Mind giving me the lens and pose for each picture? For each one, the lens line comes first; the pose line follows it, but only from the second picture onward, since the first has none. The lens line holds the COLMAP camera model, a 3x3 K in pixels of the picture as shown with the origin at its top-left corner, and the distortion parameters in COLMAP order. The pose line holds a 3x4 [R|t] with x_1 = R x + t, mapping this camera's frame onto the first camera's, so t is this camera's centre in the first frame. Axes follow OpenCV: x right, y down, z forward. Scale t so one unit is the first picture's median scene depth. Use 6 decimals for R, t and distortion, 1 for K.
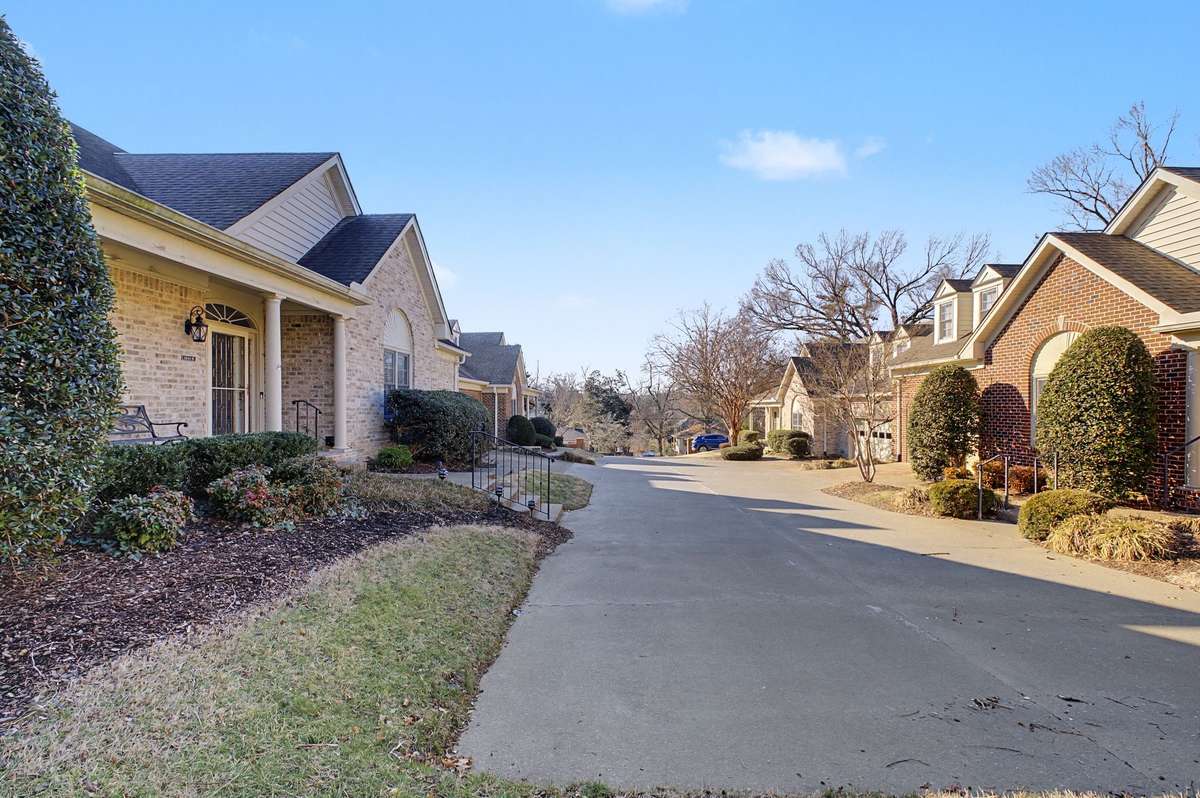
lens RADIAL K [[539.3, 0, 596.9], [0, 539.3, 407.8], [0, 0, 1]] dist [-0.007295, 0.002896]
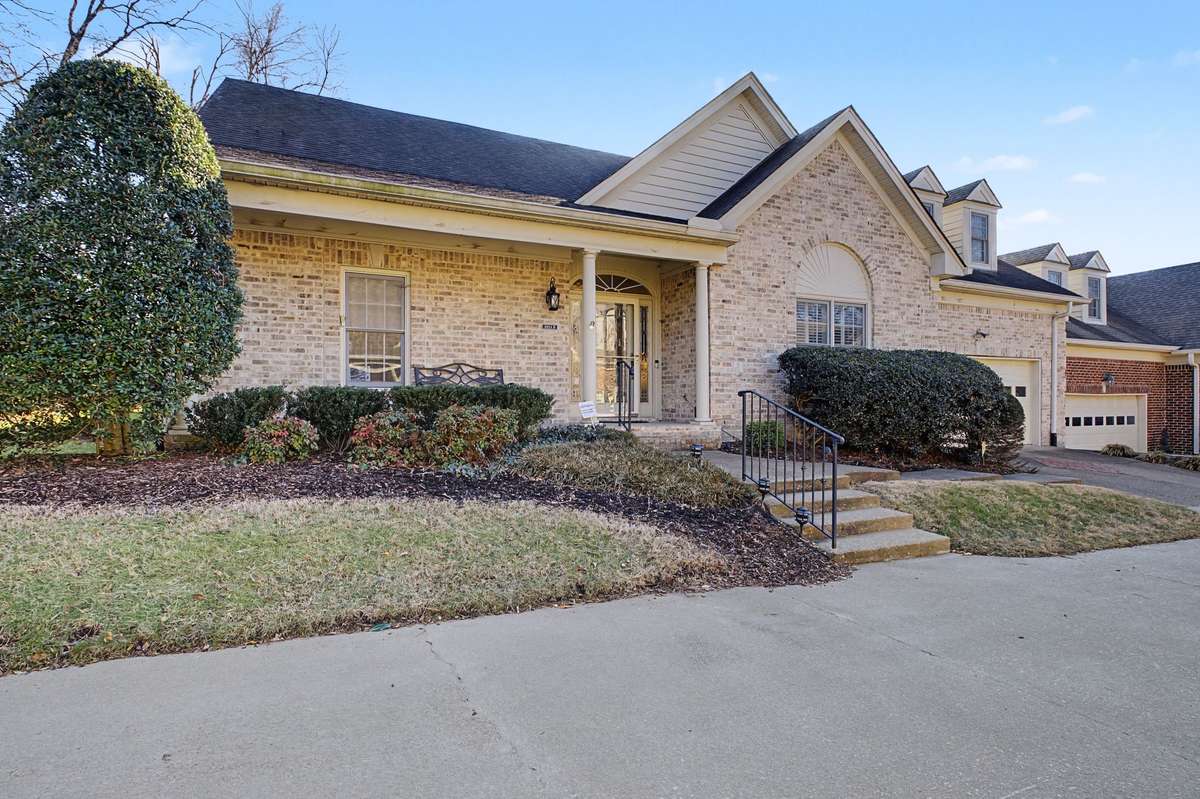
lens RADIAL K [[606.1, 0, 592.9], [0, 606.1, 404.3], [0, 0, 1]] dist [-0.006819, -0.000360]
pose [[0.445802, -0.000438, -0.895131, 0.378839], [-0.002751, 0.999994, -0.001859, 0.067322], [0.895127, 0.003291, 0.445799, 0.549037]]
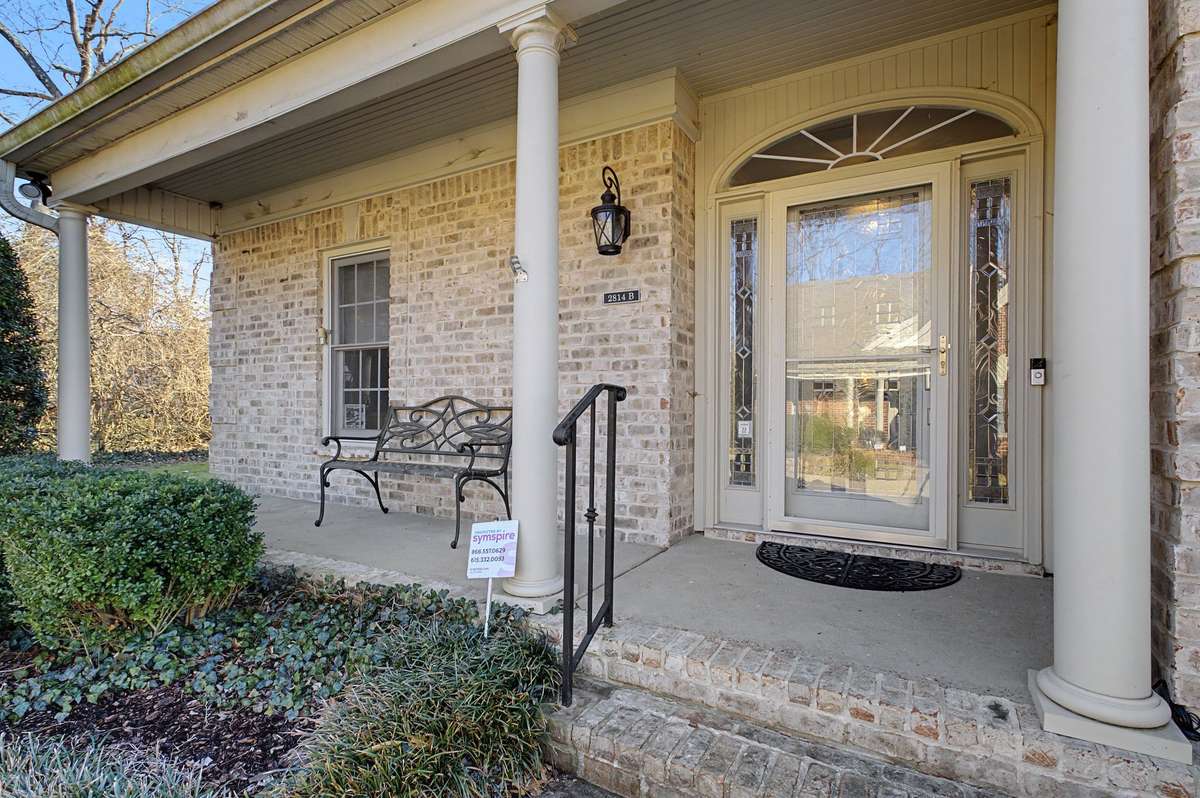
lens RADIAL K [[606.1, 0, 595.0], [0, 606.1, 402.7], [0, 0, 1]] dist [-0.006819, -0.000360]
pose [[-0.481046, -0.007432, -0.876664, -0.334022], [-0.006528, 0.999967, -0.004896, -0.005185], [0.876671, 0.003367, -0.481079, 1.246342]]
